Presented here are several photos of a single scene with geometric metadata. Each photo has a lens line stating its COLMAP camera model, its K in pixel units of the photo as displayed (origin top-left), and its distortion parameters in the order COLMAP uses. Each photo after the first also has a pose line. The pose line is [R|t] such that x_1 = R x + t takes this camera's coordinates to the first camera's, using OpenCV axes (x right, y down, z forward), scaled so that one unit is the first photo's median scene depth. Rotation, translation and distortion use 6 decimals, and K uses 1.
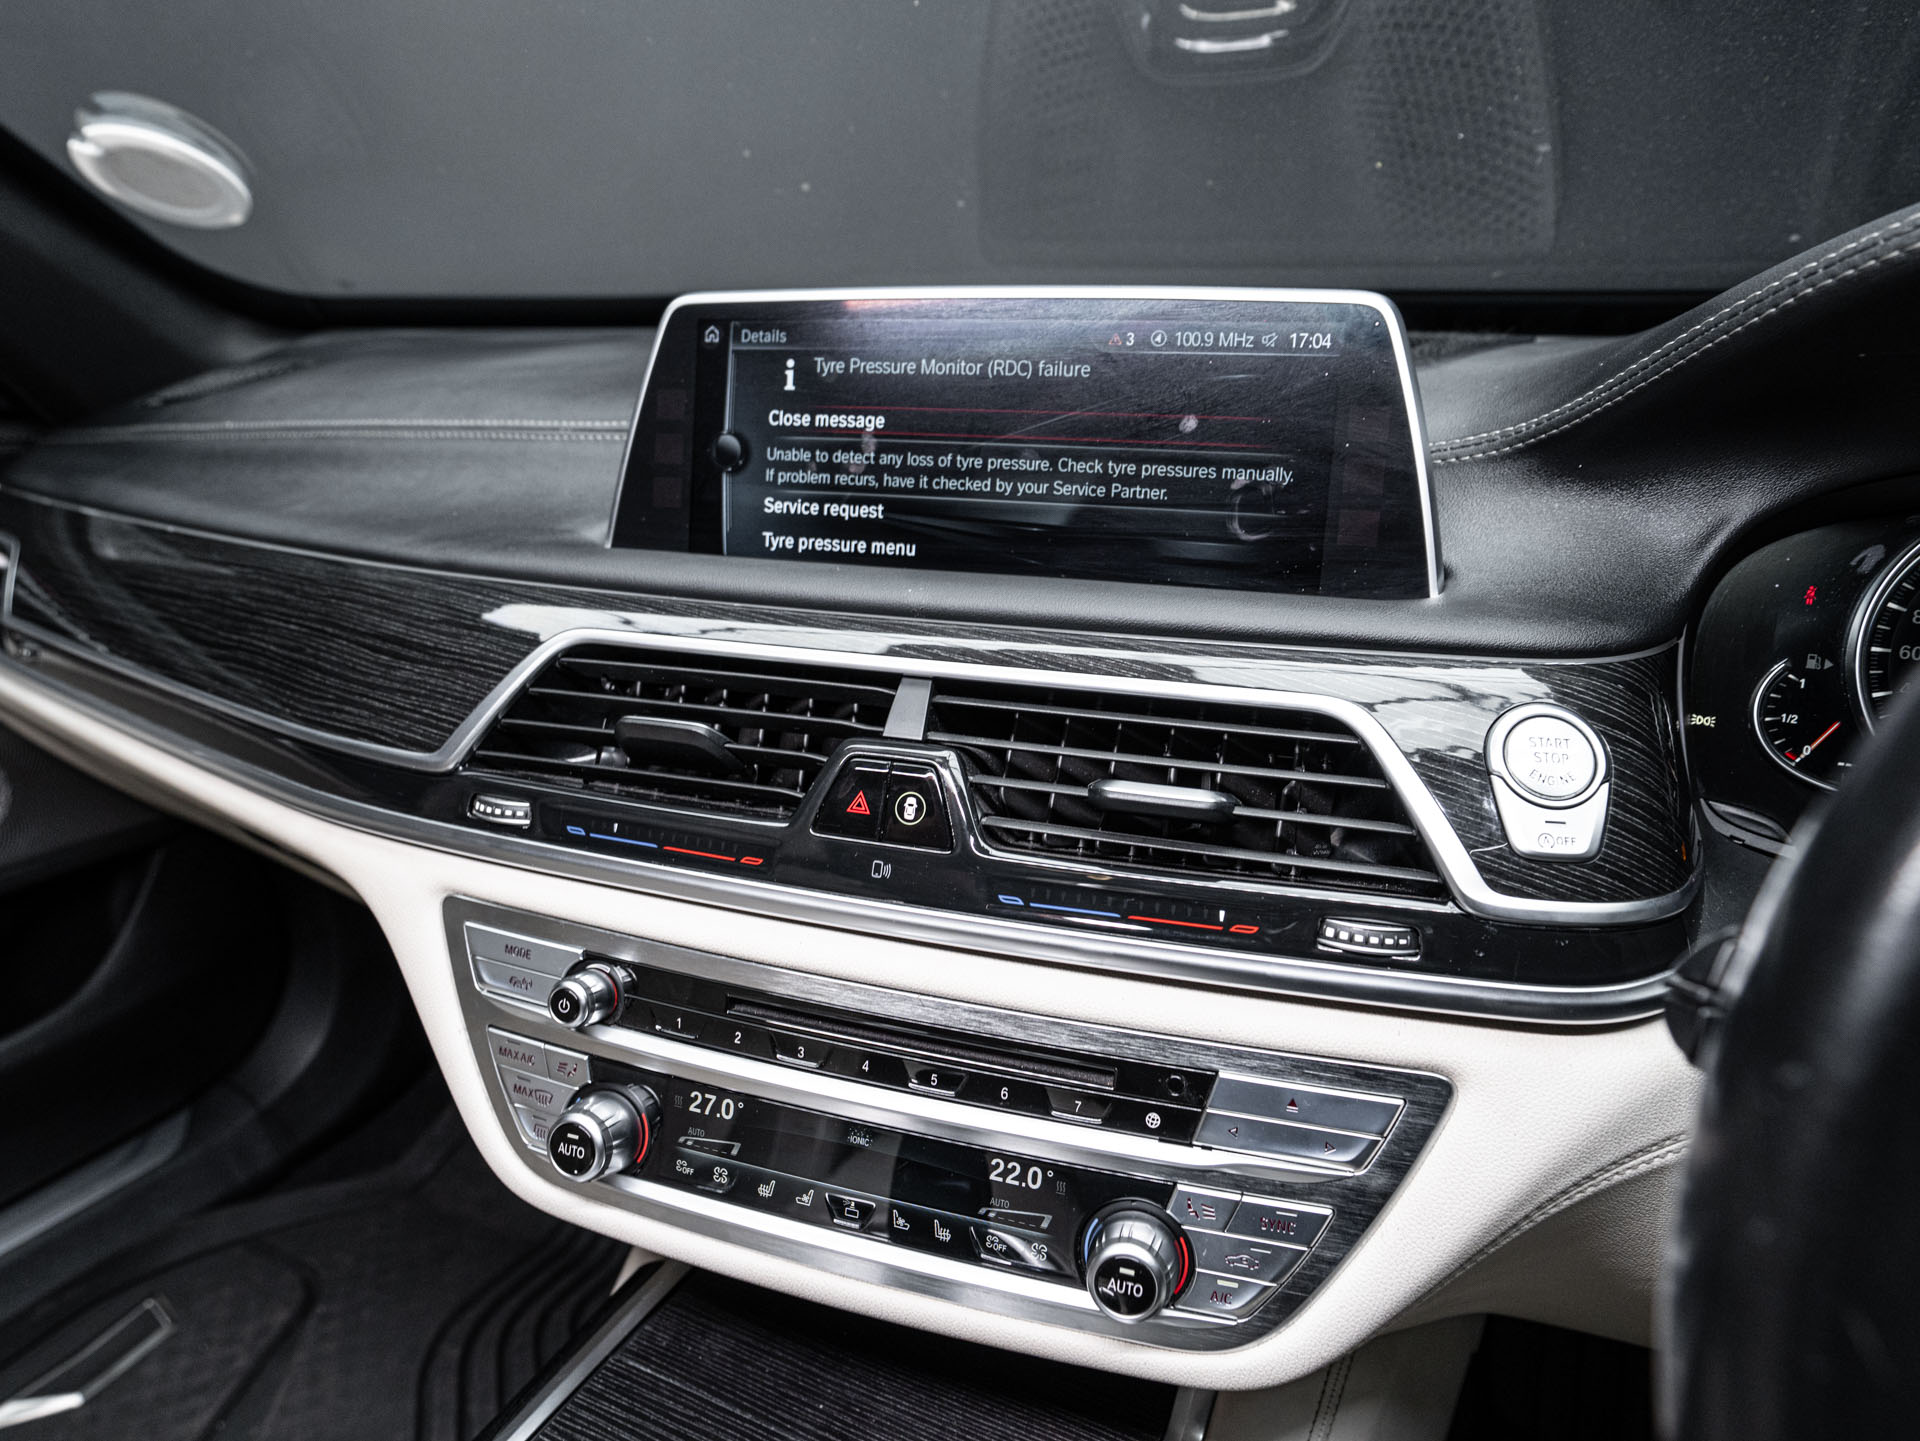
lens RADIAL K [[1188.1, 0, 960.0], [0, 1188.1, 720.5], [0, 0, 1]] dist [-0.055229, 0.045365]
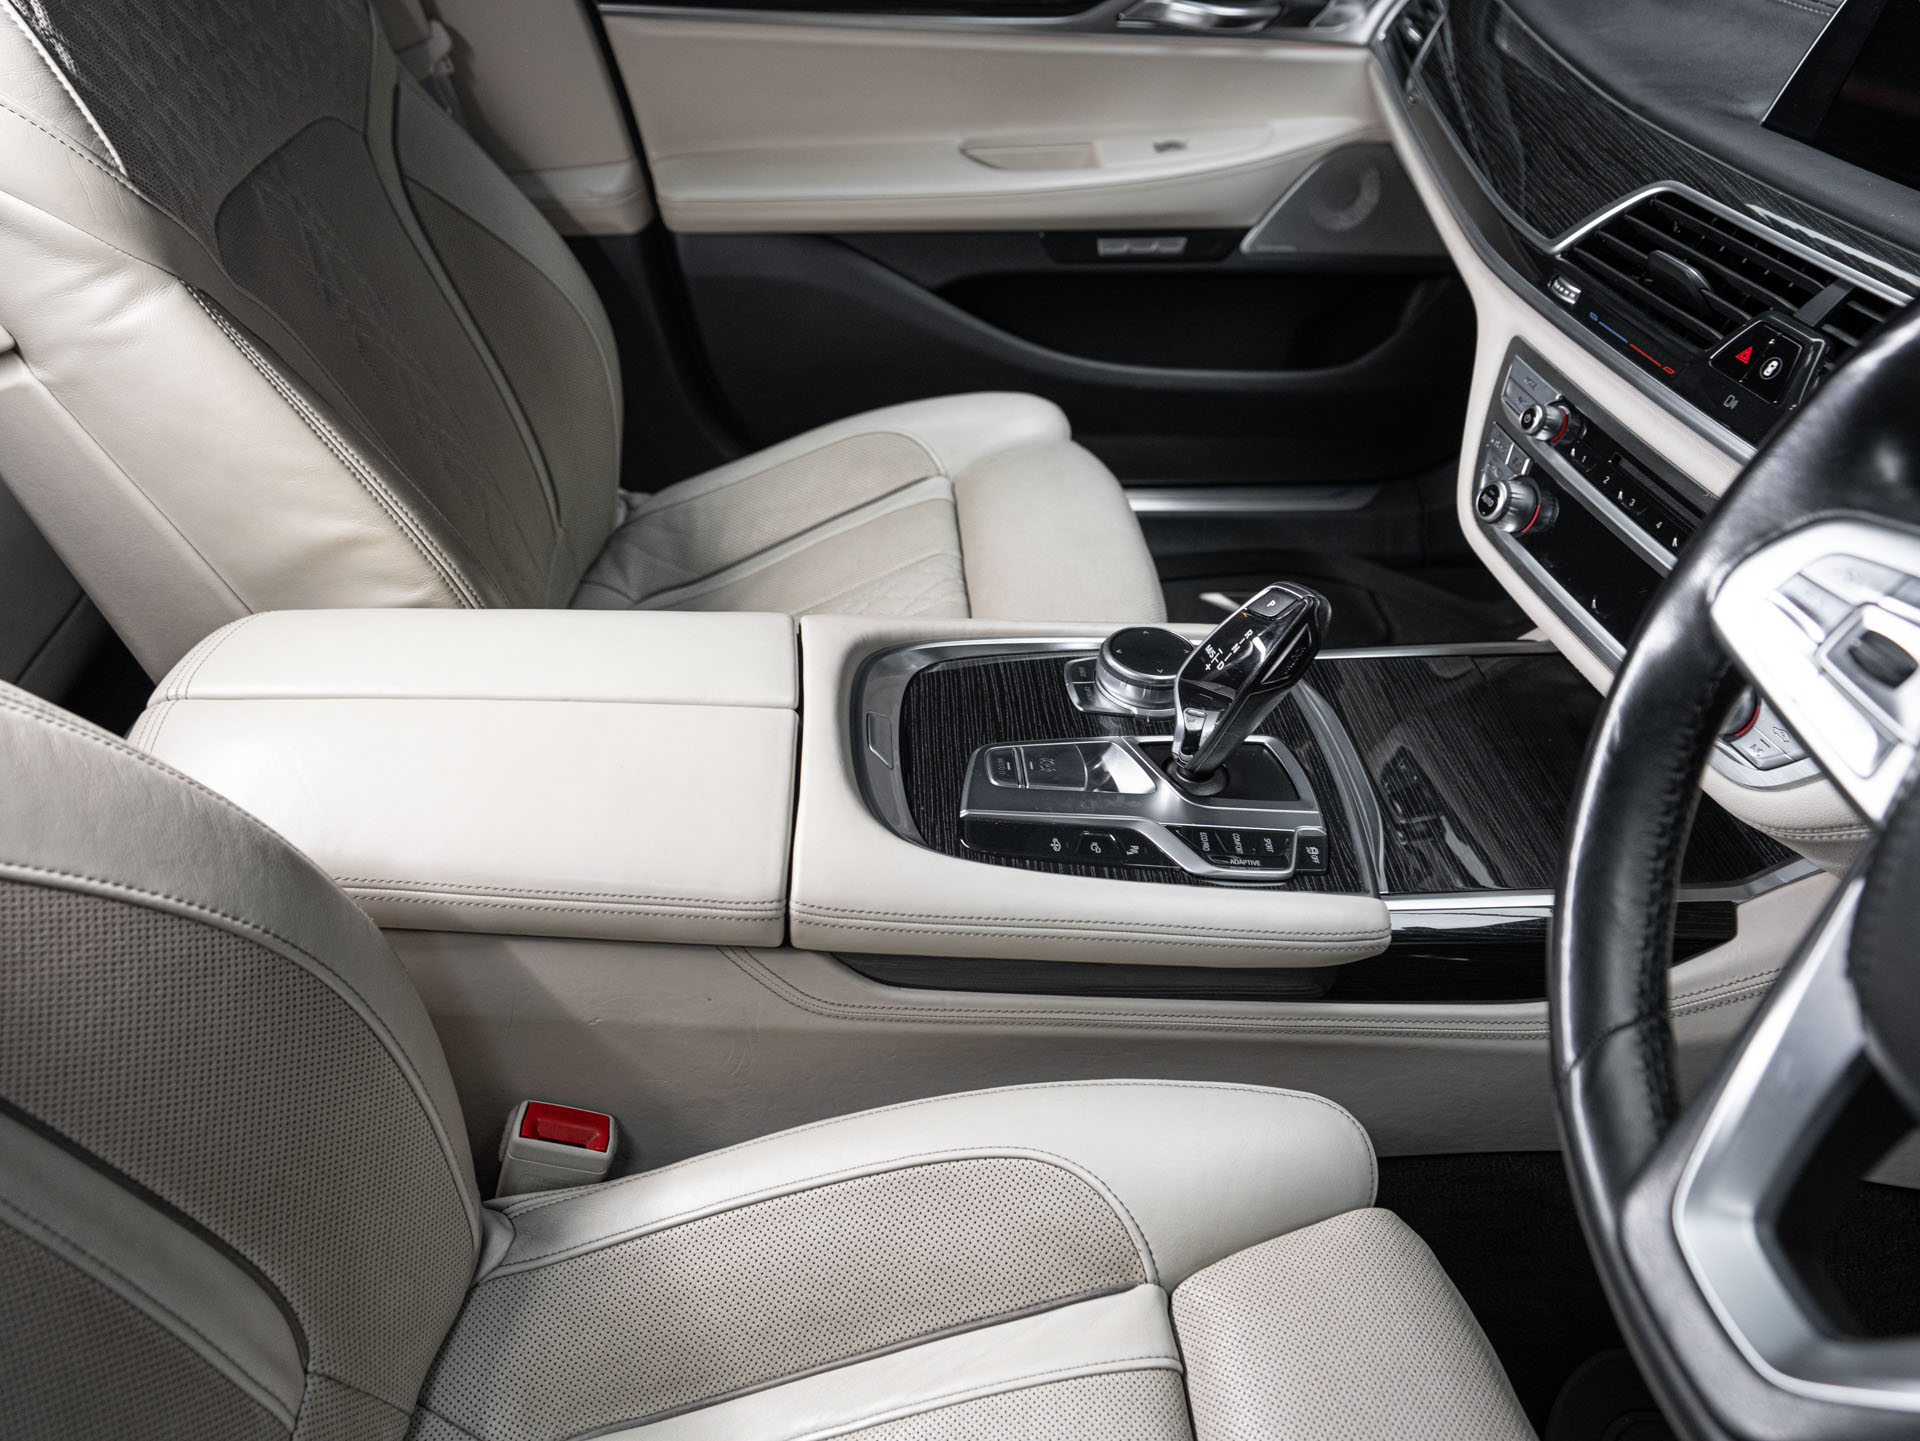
lens RADIAL K [[1442.1, 0, 960.0], [0, 1442.1, 720.5], [0, 0, 1]] dist [-0.025951, 0.068825]
pose [[0.506112, 0.521474, -0.686961, 0.762452], [-0.276988, 0.852590, 0.443135, -0.055365], [0.816779, -0.033996, 0.575948, -0.706812]]
